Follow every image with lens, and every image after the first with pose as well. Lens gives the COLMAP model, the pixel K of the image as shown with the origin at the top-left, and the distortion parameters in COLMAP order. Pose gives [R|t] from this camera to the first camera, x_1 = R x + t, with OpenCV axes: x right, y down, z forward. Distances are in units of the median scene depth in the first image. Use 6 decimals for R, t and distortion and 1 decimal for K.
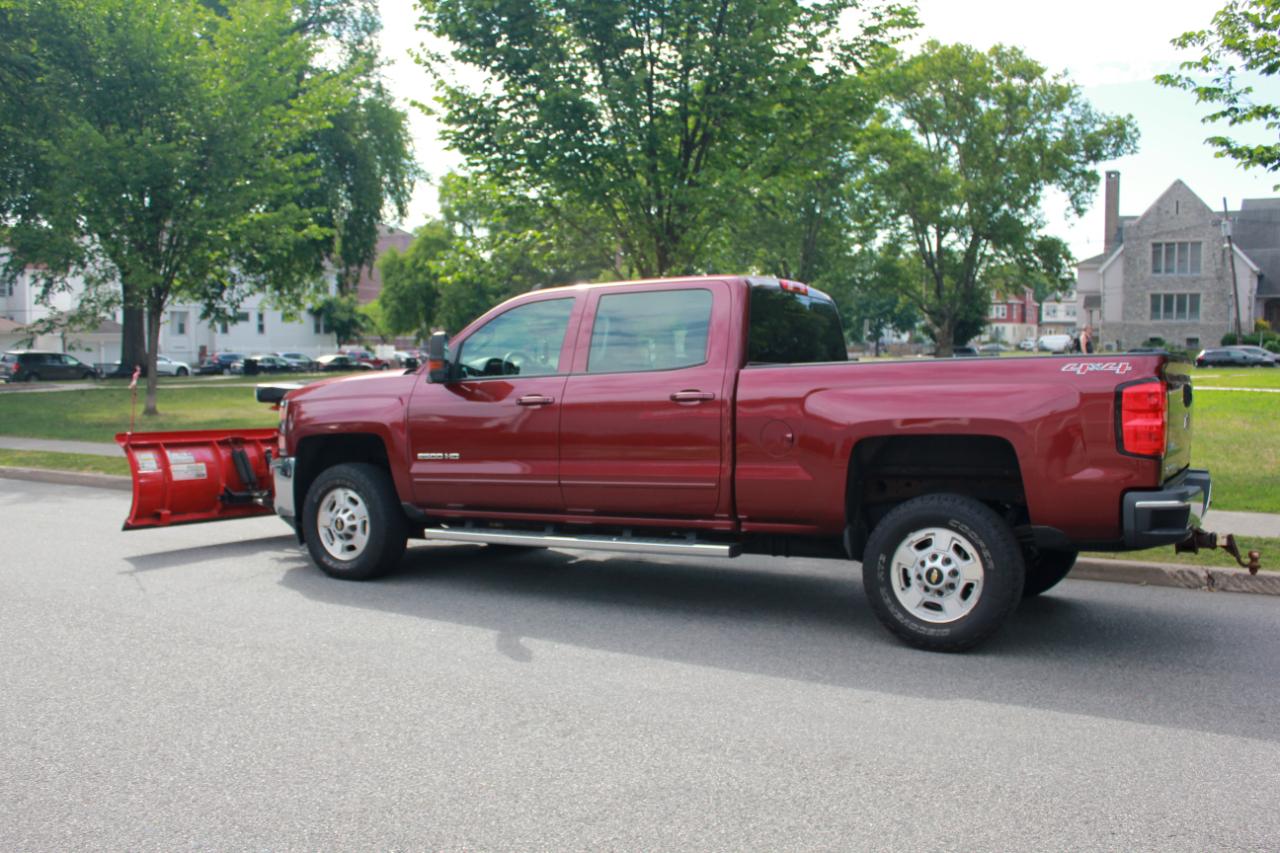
lens RADIAL K [[1170.3, 0, 645.1], [0, 1170.3, 440.3], [0, 0, 1]] dist [-0.091552, 0.000000]
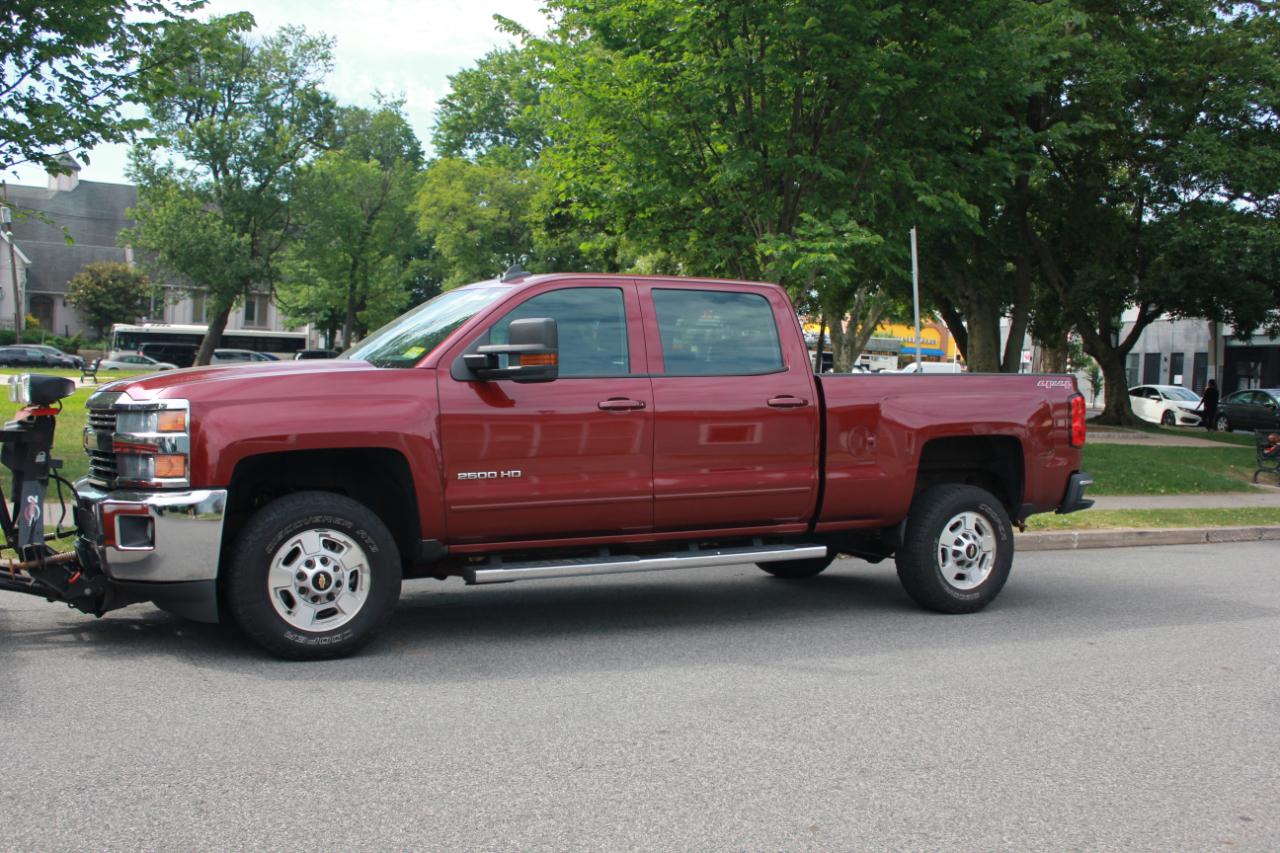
lens RADIAL K [[1284.4, 0, 639.4], [0, 1284.4, 439.9], [0, 0, 1]] dist [-0.078181, 0.000000]
pose [[0.533034, -0.017333, 0.845916, -0.393889], [0.022310, 0.999730, 0.006426, -0.006134], [-0.845799, 0.015447, 0.533277, 0.211202]]
